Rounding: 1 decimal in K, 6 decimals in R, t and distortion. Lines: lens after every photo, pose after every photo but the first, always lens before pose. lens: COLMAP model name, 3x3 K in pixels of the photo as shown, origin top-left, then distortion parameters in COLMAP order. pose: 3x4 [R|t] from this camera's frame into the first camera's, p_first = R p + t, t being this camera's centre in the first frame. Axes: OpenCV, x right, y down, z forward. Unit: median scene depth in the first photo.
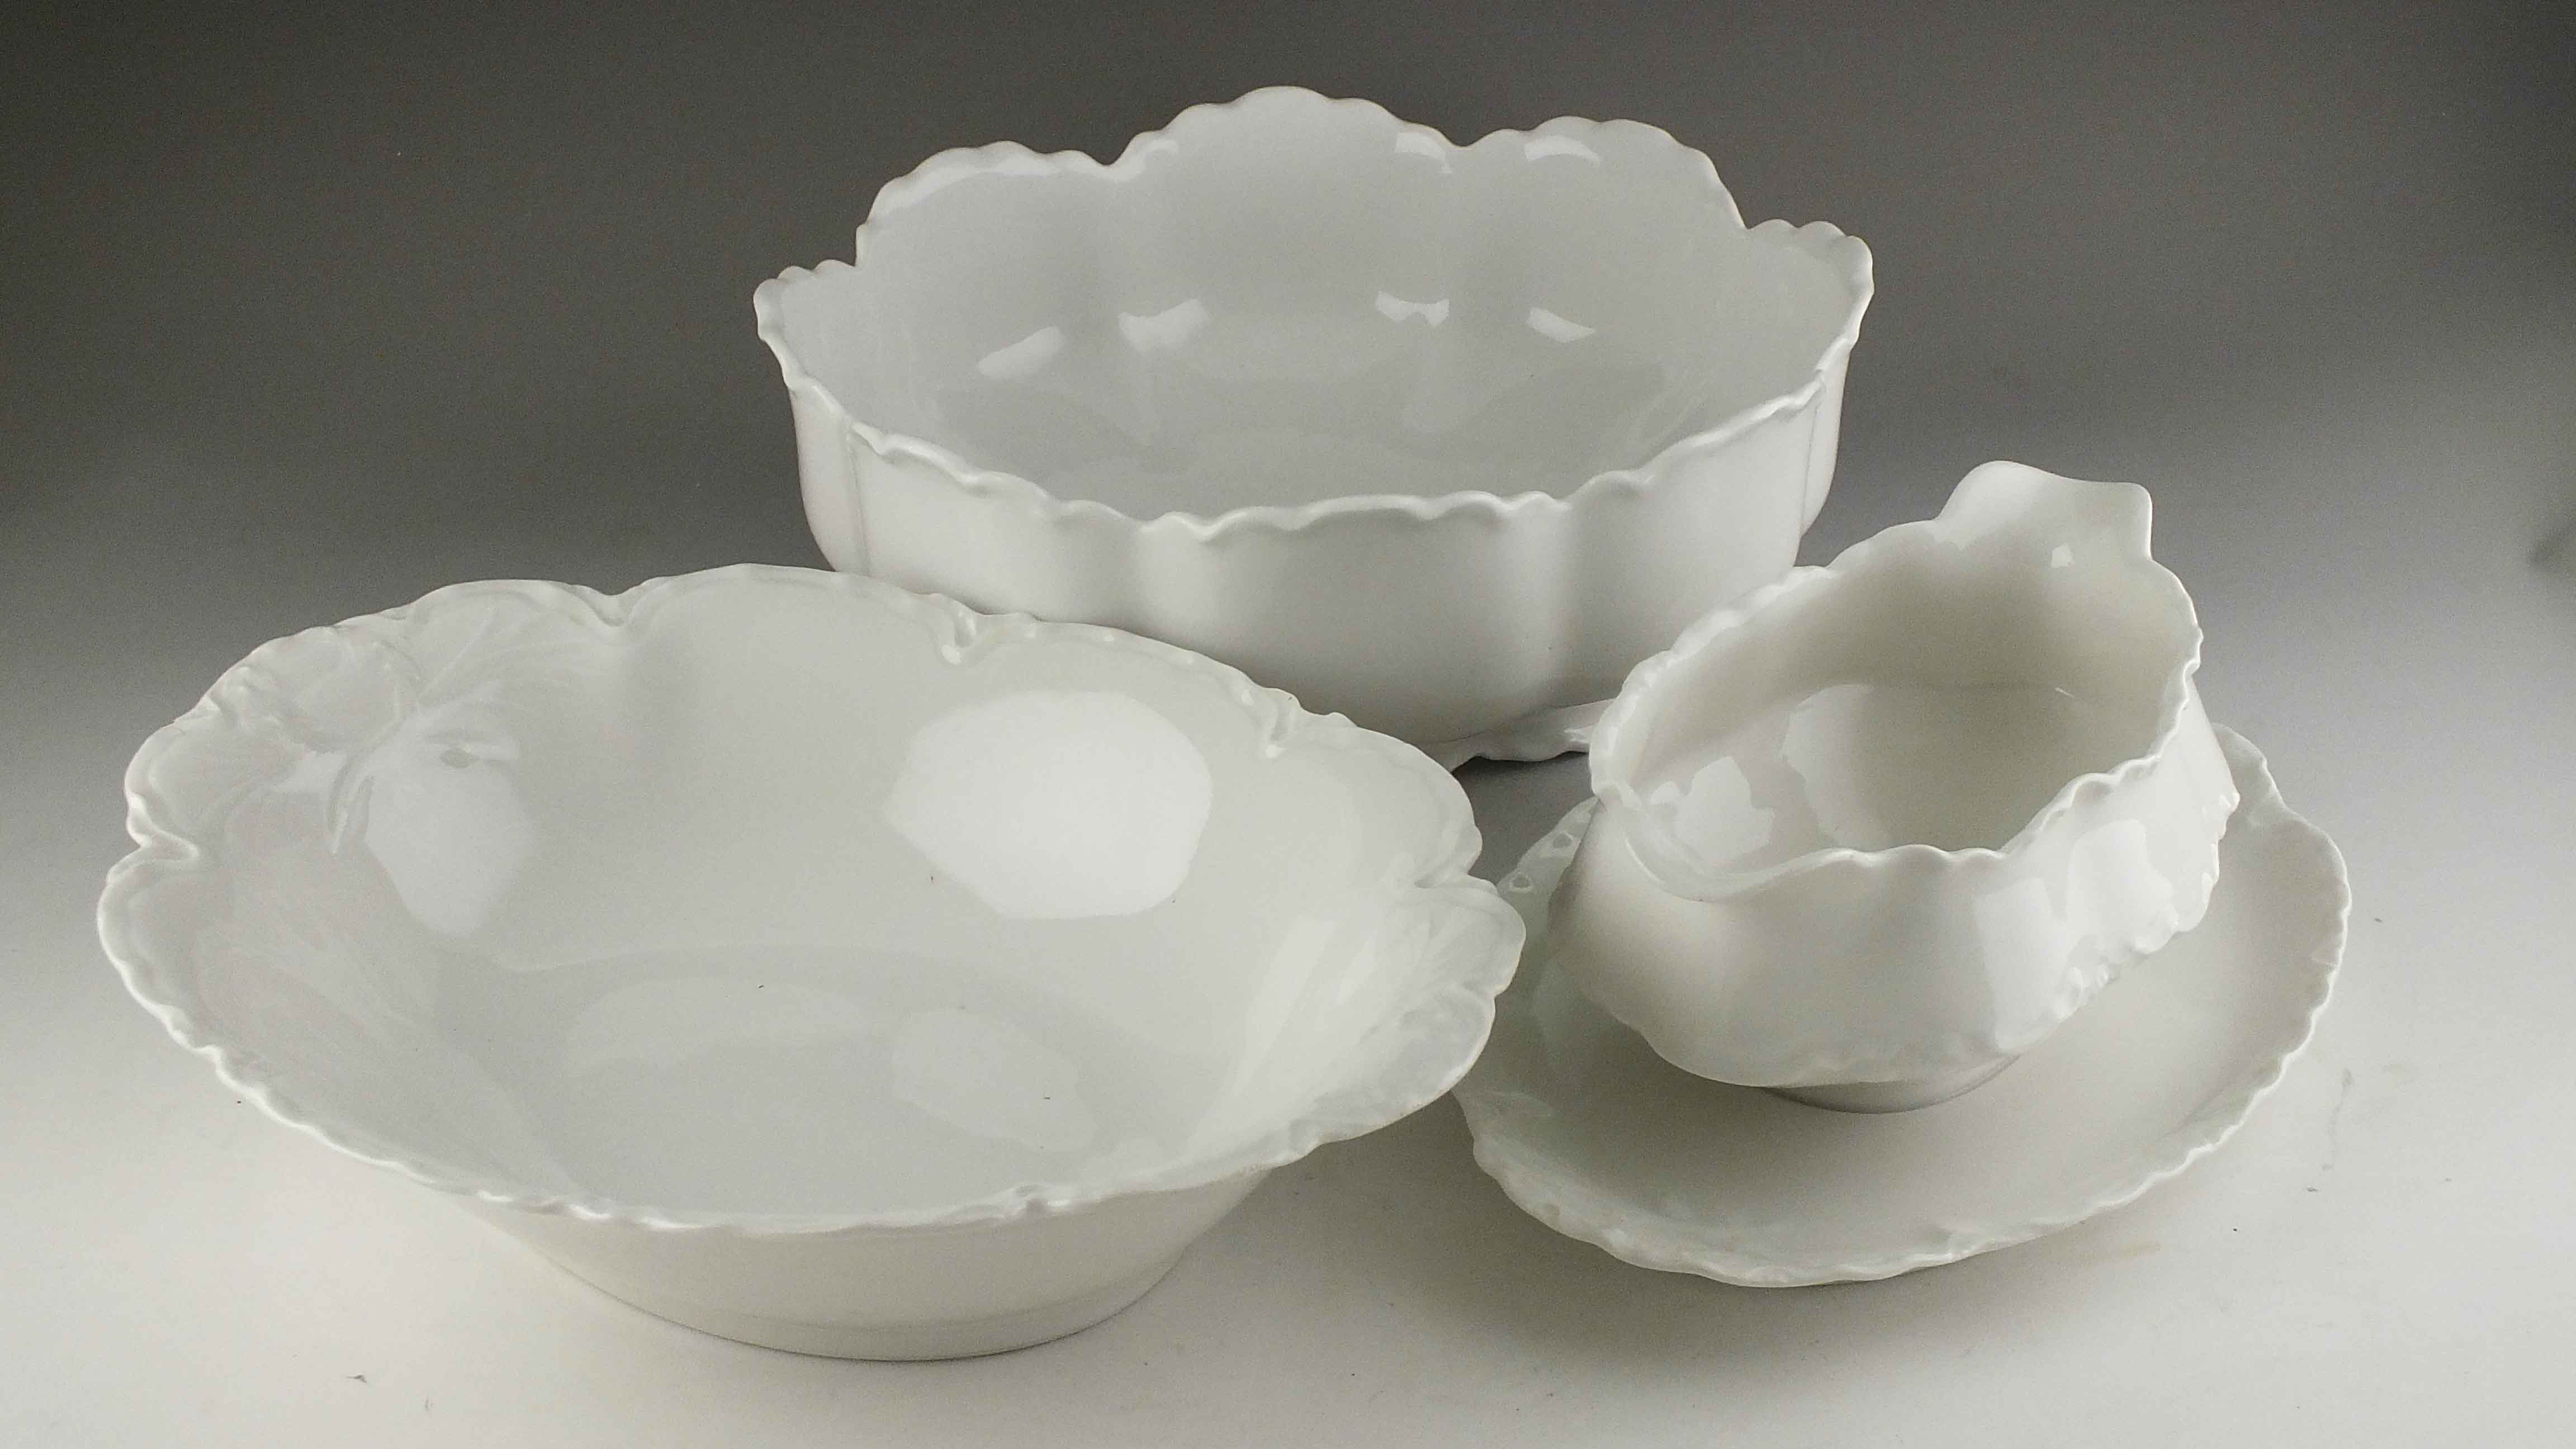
lens RADIAL K [[4376.1, 0, 1288.5], [0, 4376.1, 727.9], [0, 0, 1]] dist [-0.094276, 0.000000]
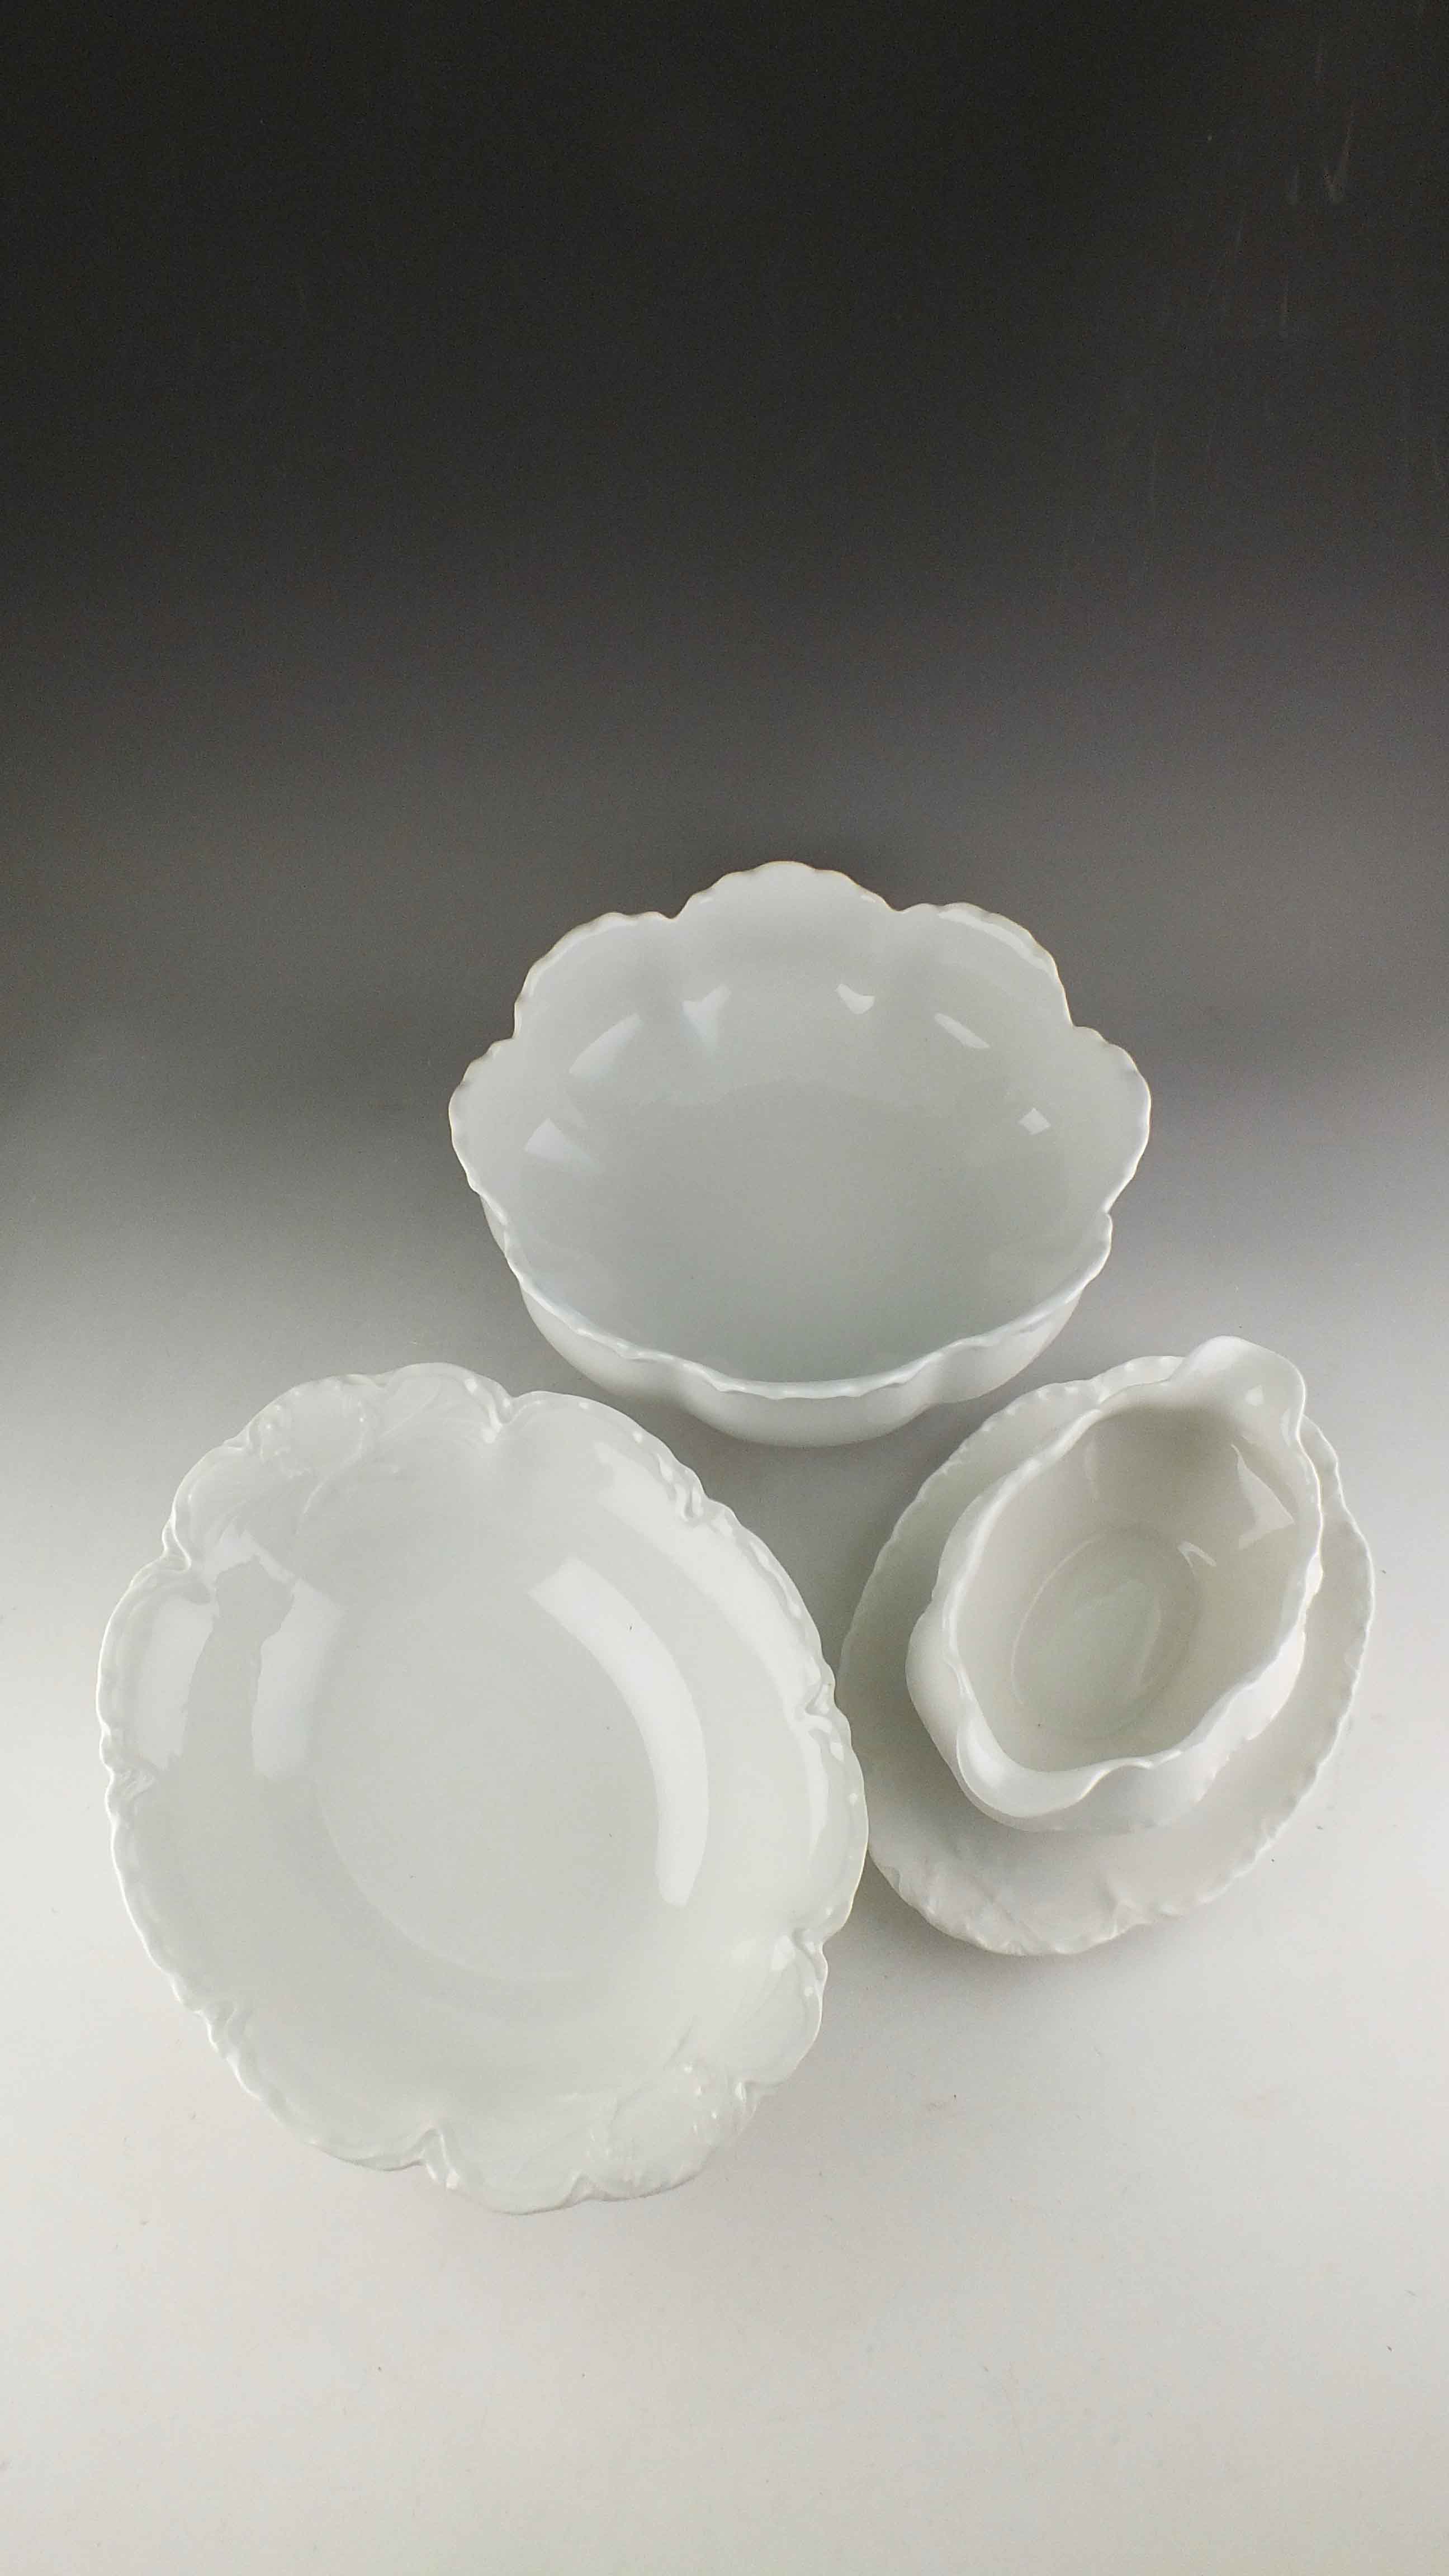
lens RADIAL K [[1758.6, 0, 683.0], [0, 1758.6, 1315.4], [0, 0, 1]] dist [-0.030838, -0.000724]
pose [[0.998502, 0.043615, -0.033033, -0.012378], [-0.018241, 0.834592, 0.550566, -0.431989], [0.051582, -0.549139, 0.834138, 0.465549]]
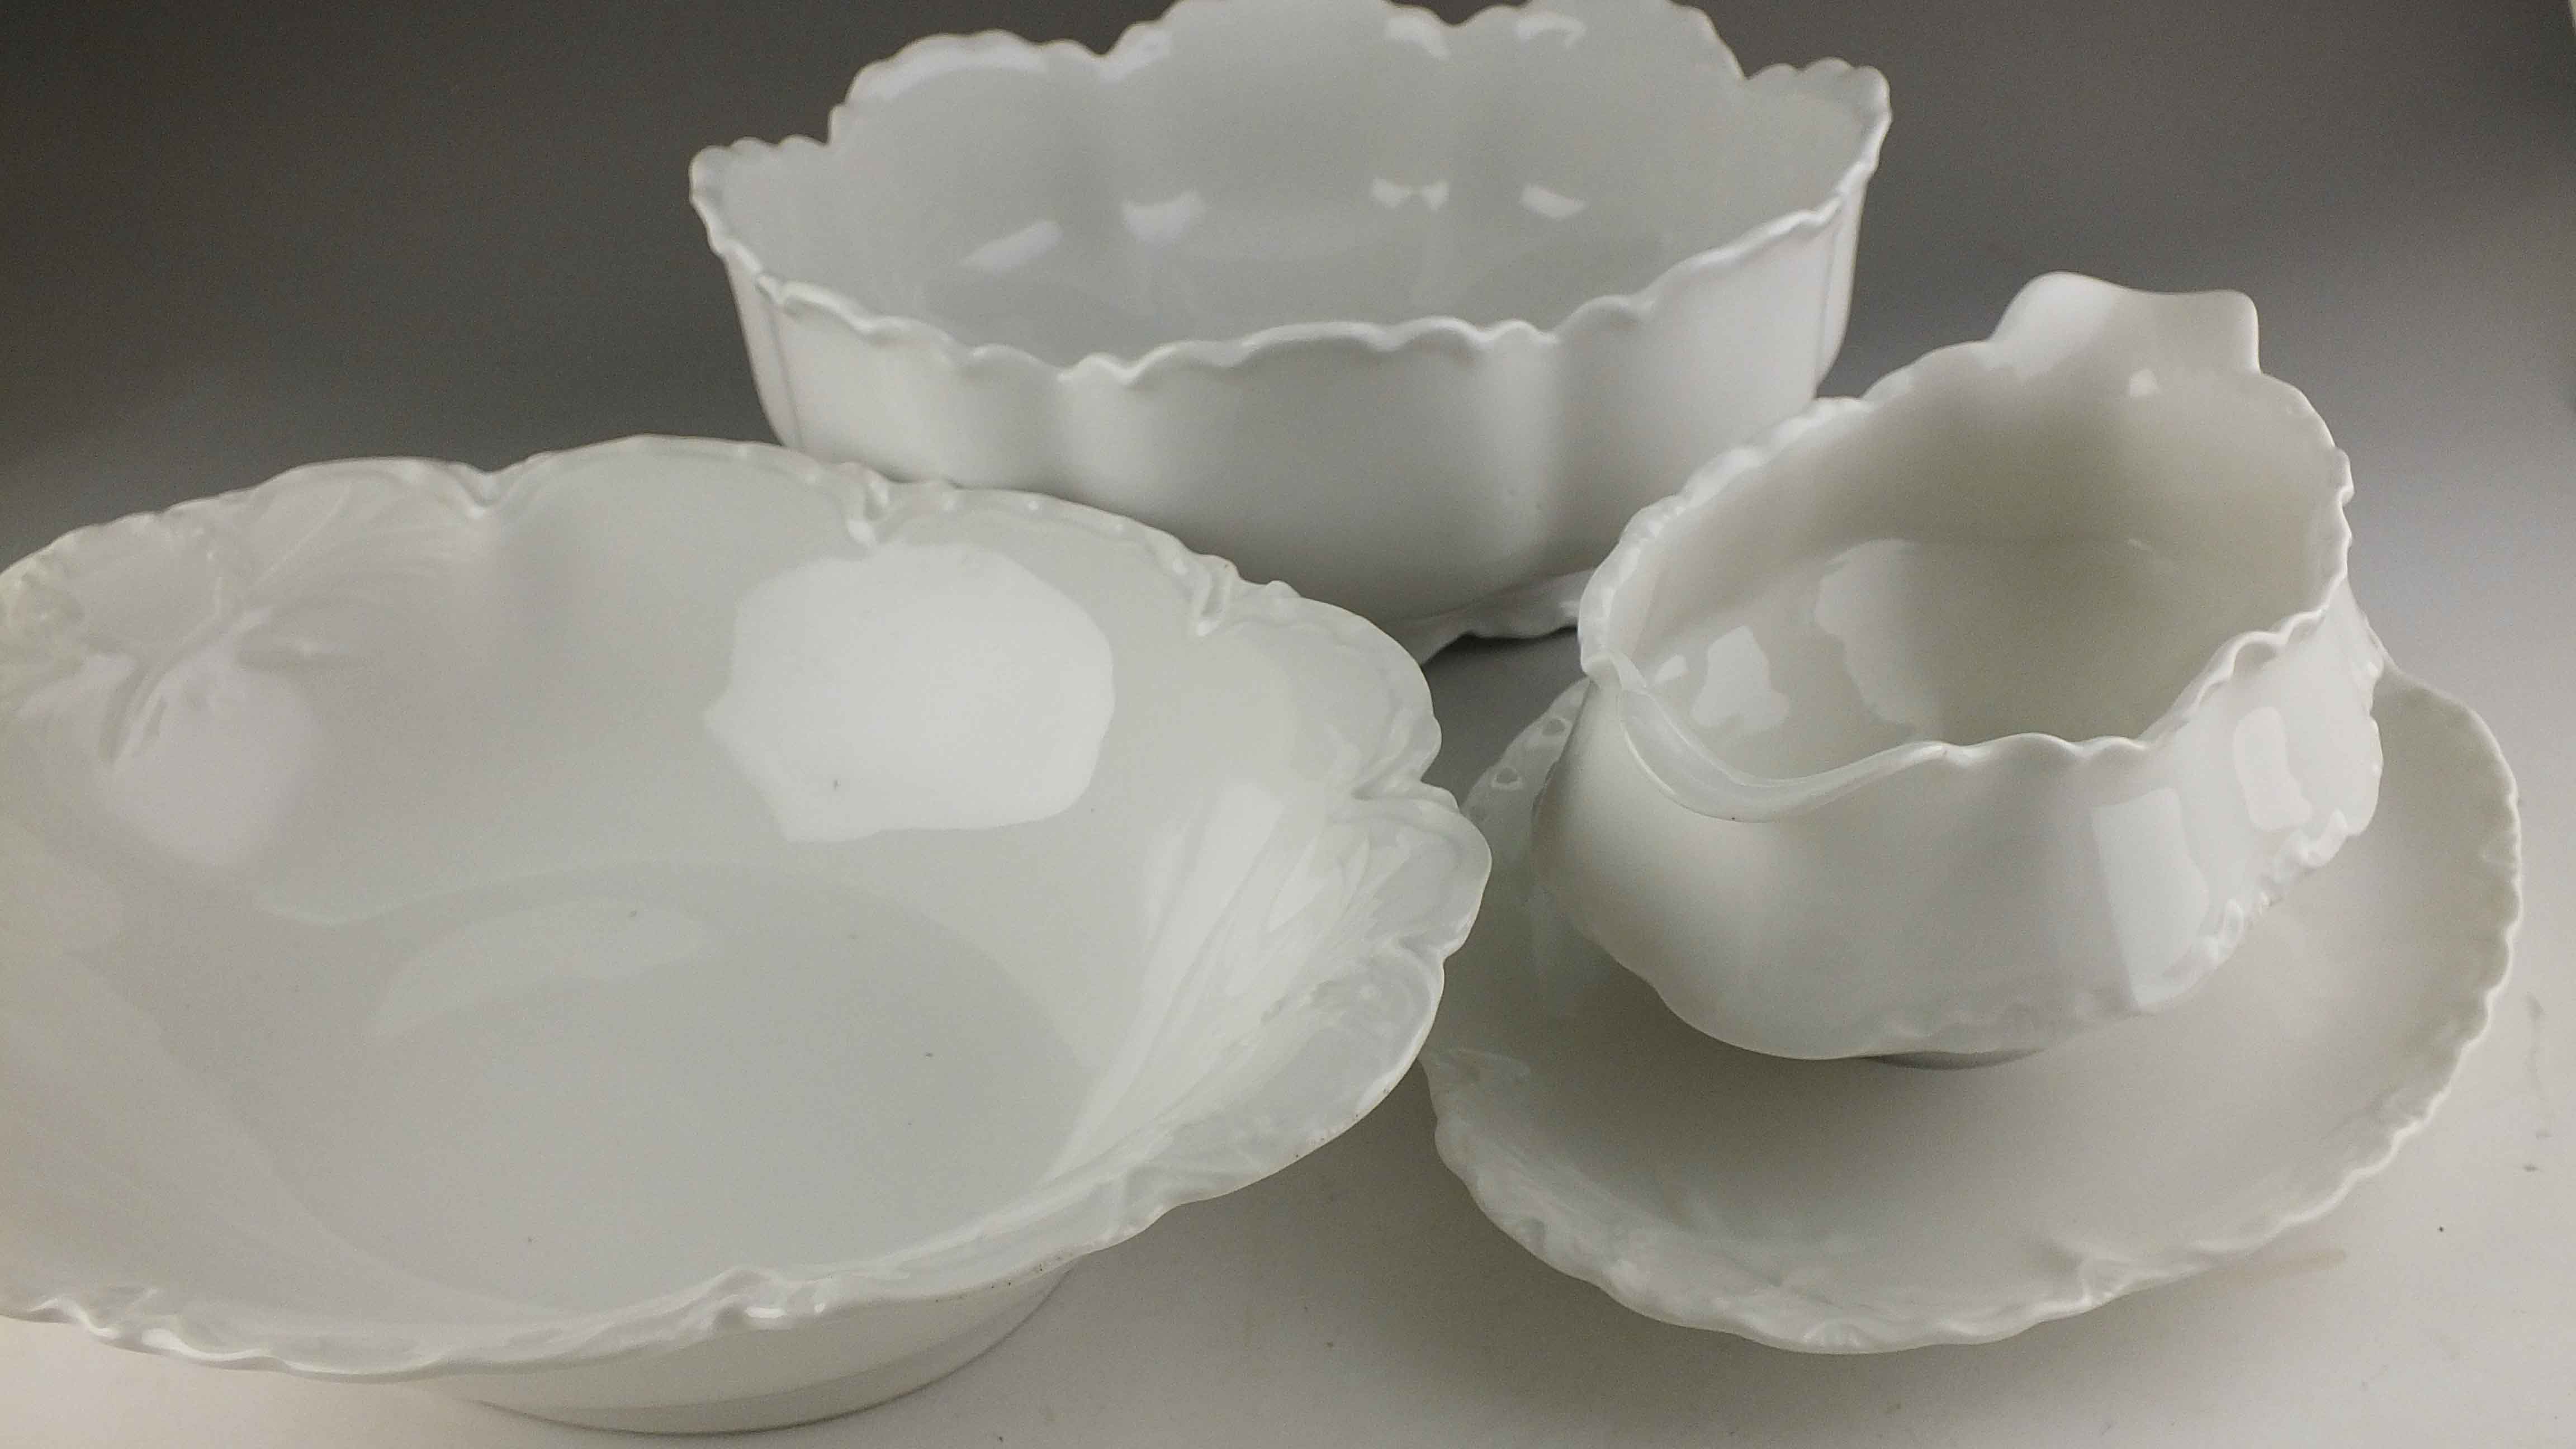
lens RADIAL K [[2436.7, 0, 1305.7], [0, 2436.7, 720.7], [0, 0, 1]] dist [-0.035880, 0.000000]
pose [[0.998117, -0.019594, -0.058120, 0.042138], [0.021627, 0.999169, 0.034553, 0.007168], [0.057395, -0.035745, 0.997711, 0.525717]]
